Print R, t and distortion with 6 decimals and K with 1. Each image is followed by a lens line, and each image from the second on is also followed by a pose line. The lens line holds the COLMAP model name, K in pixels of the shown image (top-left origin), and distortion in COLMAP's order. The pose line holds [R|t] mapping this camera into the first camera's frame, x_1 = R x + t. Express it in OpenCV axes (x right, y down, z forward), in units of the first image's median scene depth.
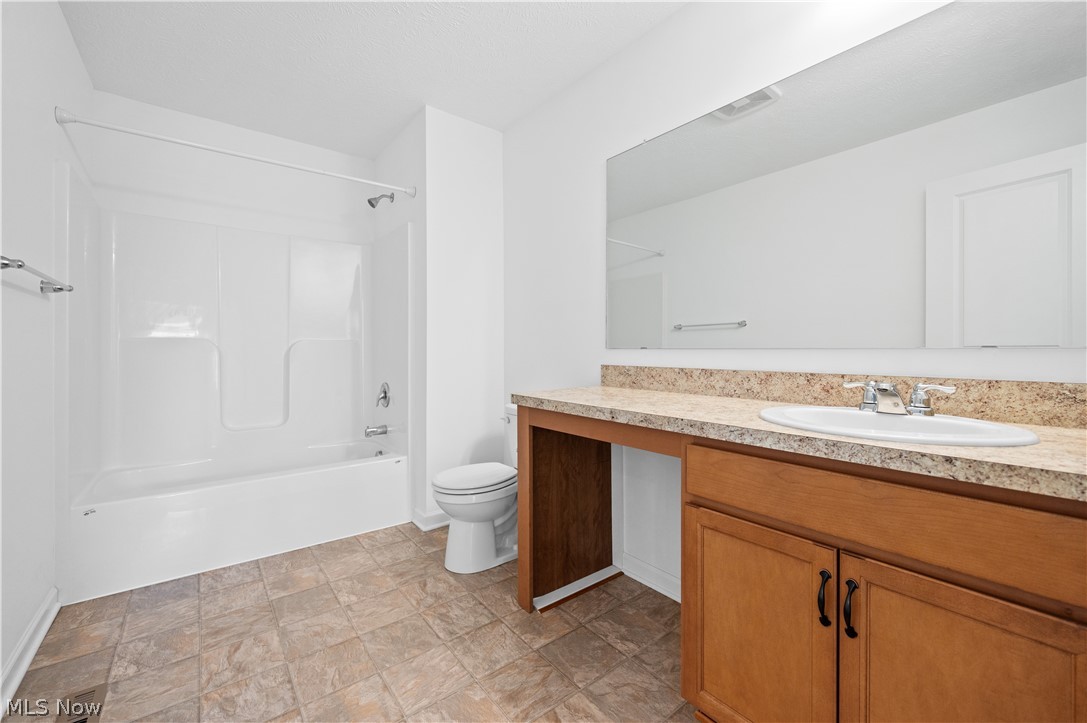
lens RADIAL K [[436.8, 0, 546.9], [0, 436.8, 356.0], [0, 0, 1]] dist [-0.006376, -0.000568]
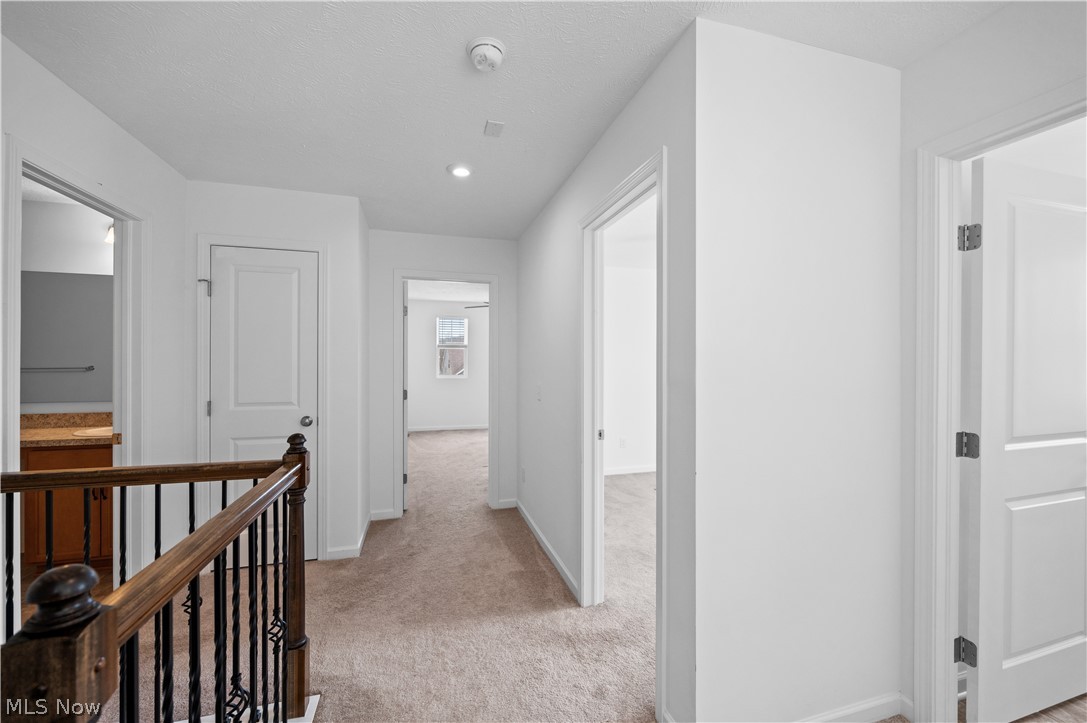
lens RADIAL K [[436.8, 0, 547.4], [0, 436.8, 364.3], [0, 0, 1]] dist [-0.006376, -0.000568]
pose [[0.373698, -0.000183, 0.927550, -0.610479], [0.007027, 0.999972, -0.002634, -0.183824], [-0.927524, 0.007502, 0.373689, -1.895535]]
